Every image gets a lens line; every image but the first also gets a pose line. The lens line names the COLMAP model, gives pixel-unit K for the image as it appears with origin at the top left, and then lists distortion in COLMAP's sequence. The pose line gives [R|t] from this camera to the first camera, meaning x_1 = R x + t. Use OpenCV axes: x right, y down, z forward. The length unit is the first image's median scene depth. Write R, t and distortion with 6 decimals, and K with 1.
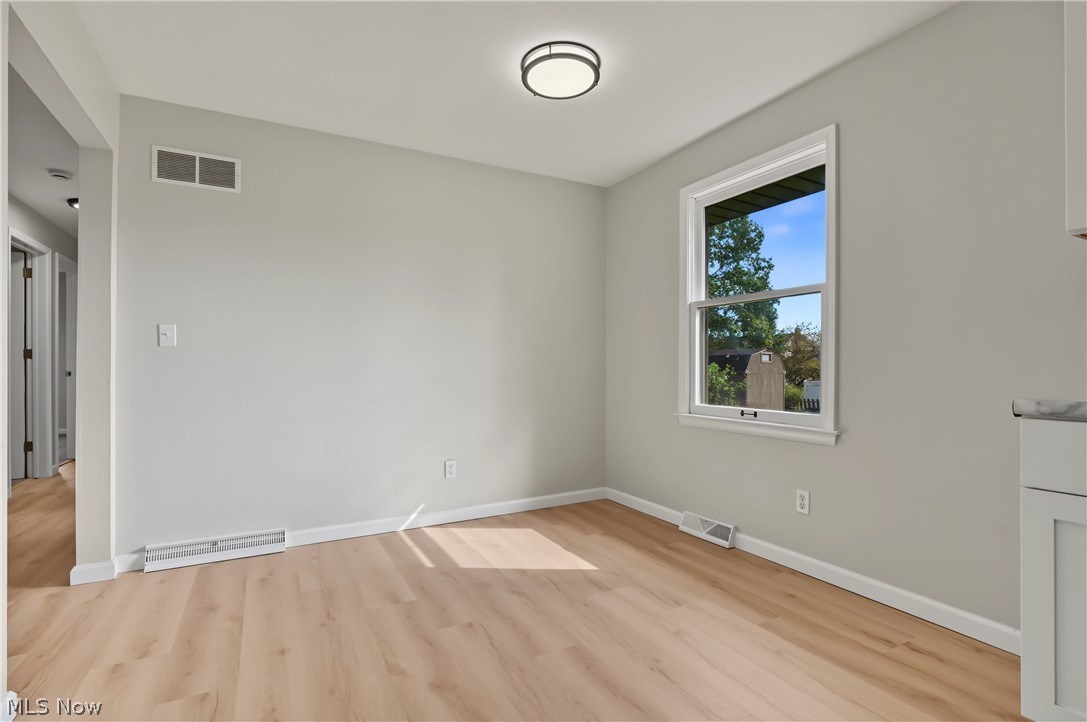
lens RADIAL K [[510.1, 0, 540.1], [0, 510.1, 365.3], [0, 0, 1]] dist [-0.006373, 0.000655]
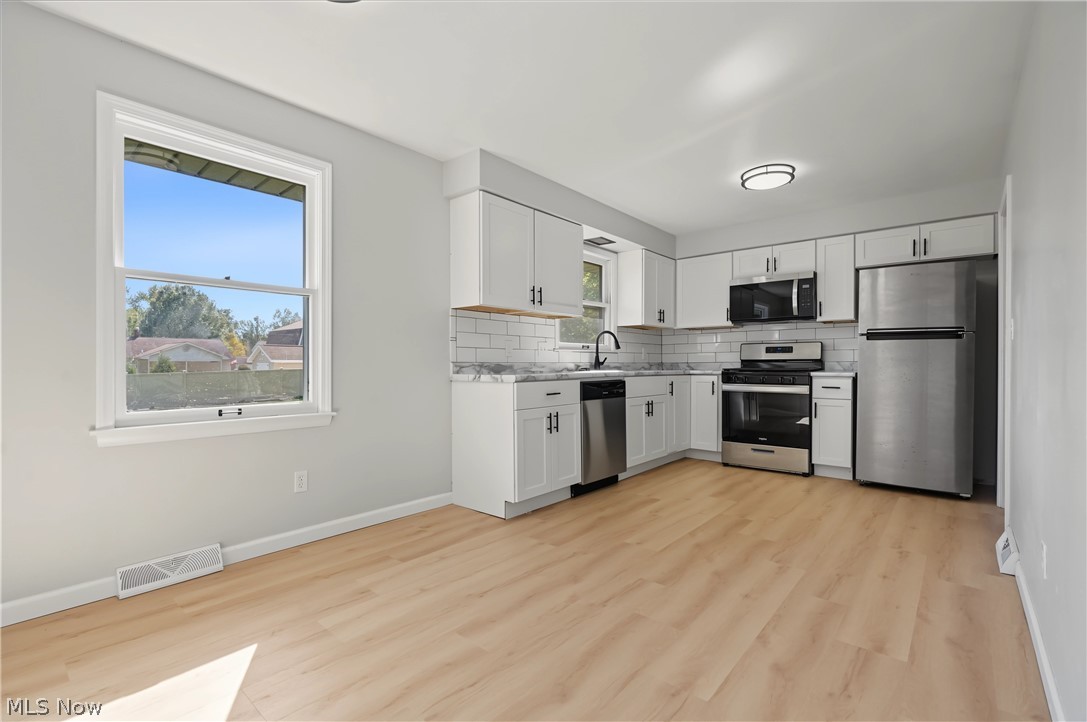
lens RADIAL K [[493.9, 0, 542.3], [0, 493.9, 365.9], [0, 0, 1]] dist [-0.010601, 0.000723]
pose [[-0.359193, -0.011820, 0.933189, -0.663820], [-0.006340, 0.999928, 0.010225, 0.000642], [-0.933242, -0.002244, -0.359242, 0.875394]]
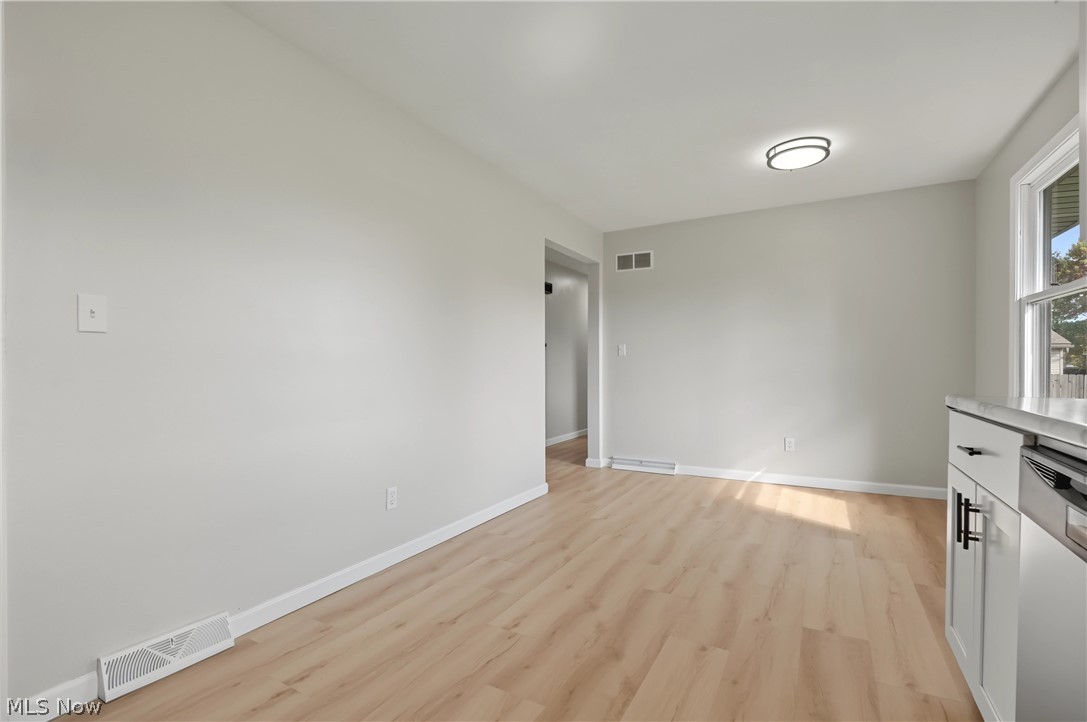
lens RADIAL K [[493.9, 0, 553.3], [0, 493.9, 358.5], [0, 0, 1]] dist [-0.010601, 0.000723]
pose [[0.550339, -0.012026, -0.834854, 0.726191], [0.005377, 0.999927, -0.010860, -0.008113], [0.834924, 0.001487, 0.550364, -0.268550]]
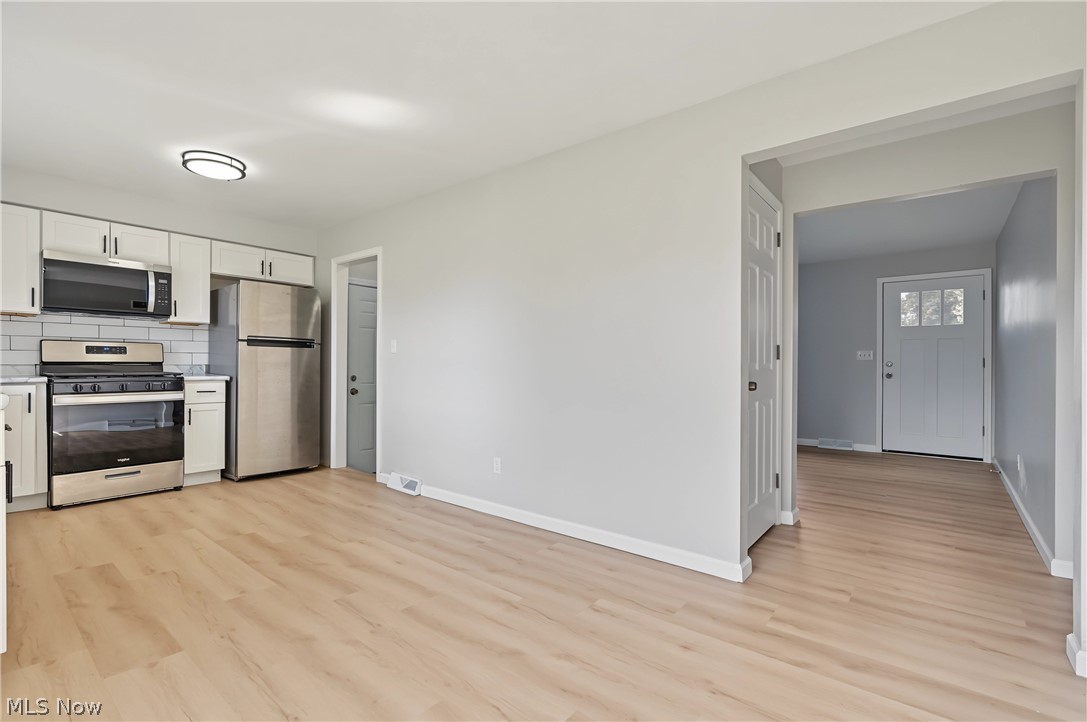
lens RADIAL K [[493.9, 0, 548.9], [0, 493.9, 366.9], [0, 0, 1]] dist [-0.010601, 0.000723]
pose [[-0.918222, -0.009943, -0.395941, 0.108895], [-0.008908, 0.999950, -0.004452, -0.000605], [0.395966, -0.000561, -0.918265, 1.298020]]
